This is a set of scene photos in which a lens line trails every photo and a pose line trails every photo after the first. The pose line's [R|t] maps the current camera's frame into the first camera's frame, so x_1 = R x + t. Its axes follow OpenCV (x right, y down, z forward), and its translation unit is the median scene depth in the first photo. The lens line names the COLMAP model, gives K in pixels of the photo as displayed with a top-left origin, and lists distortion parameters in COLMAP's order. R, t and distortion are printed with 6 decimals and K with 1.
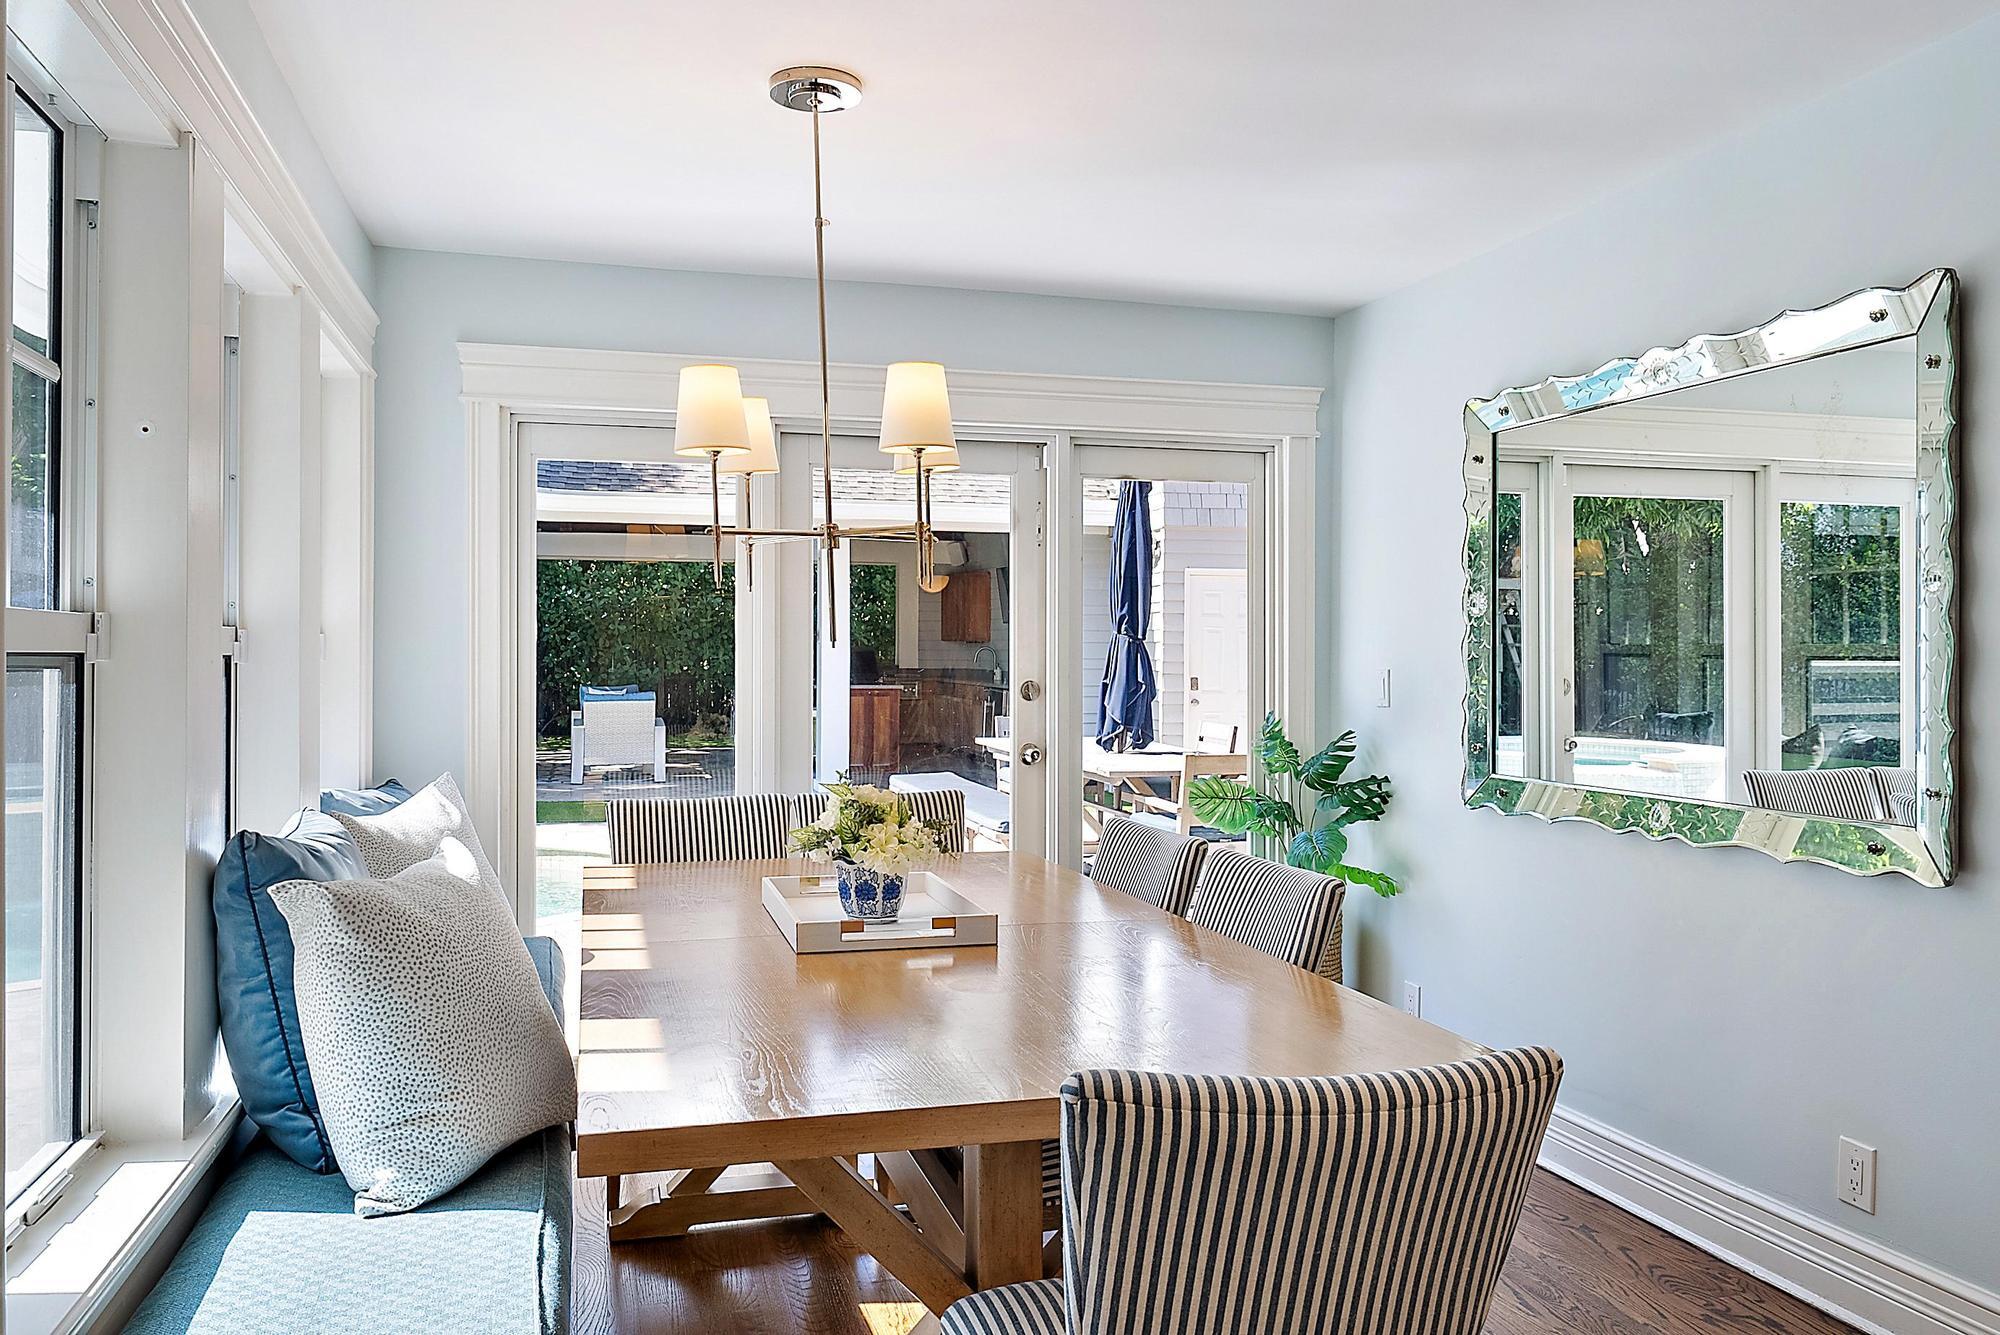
lens RADIAL K [[1526.5, 0, 998.6], [0, 1526.5, 662.4], [0, 0, 1]] dist [0.011801, 0.004238]
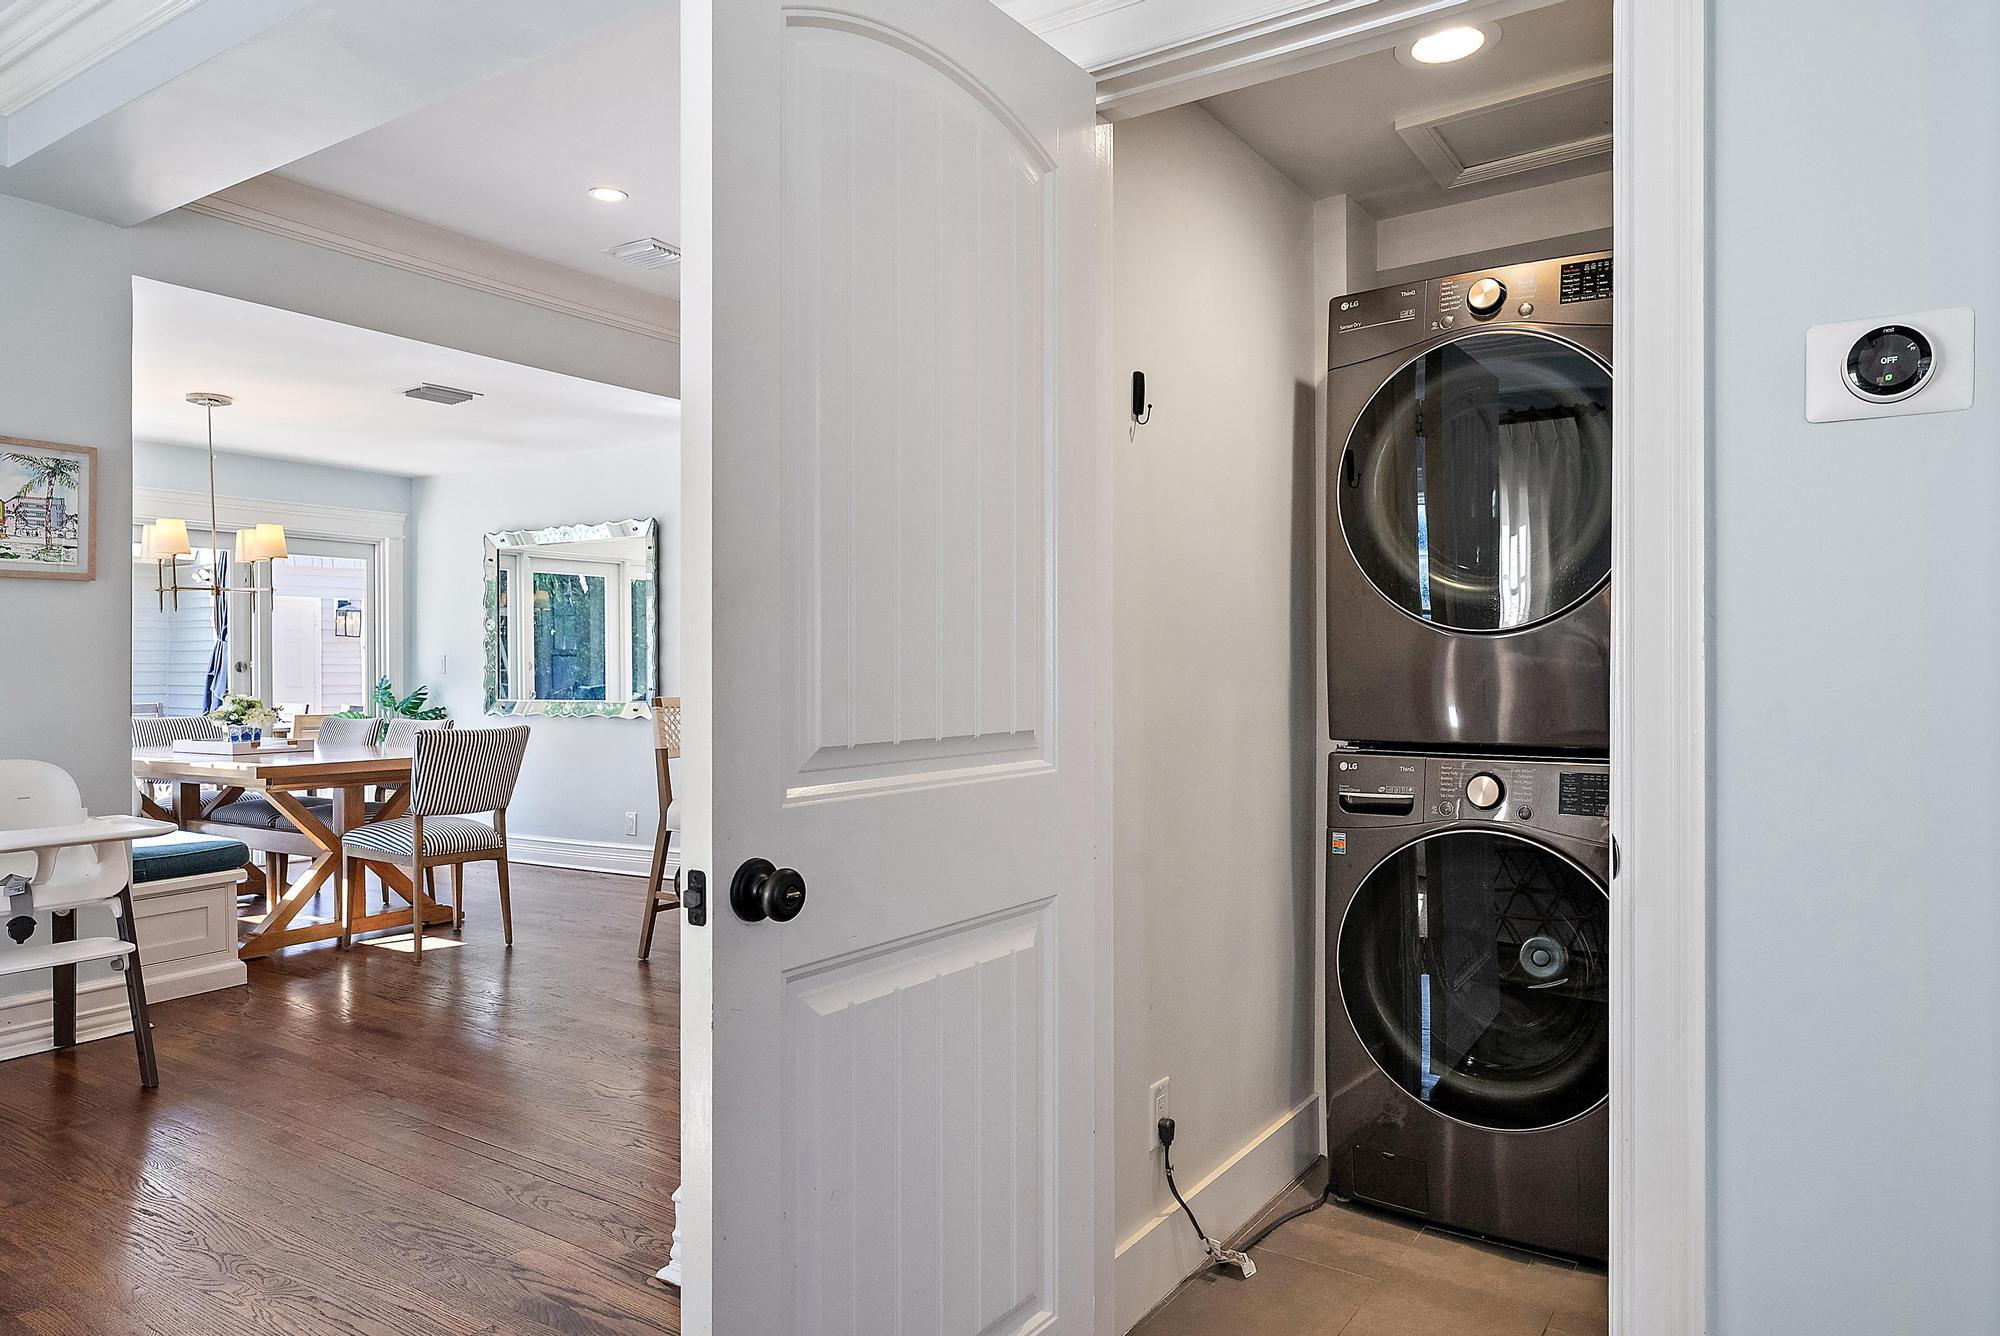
lens RADIAL K [[1280.0, 0, 1001.3], [0, 1280.0, 670.2], [0, 0, 1]] dist [-0.000468, -0.000677]
pose [[0.759445, -0.004204, 0.650558, -0.285447], [0.007111, 0.999973, -0.001839, 0.031926], [-0.650533, 0.006023, 0.759454, -0.766628]]
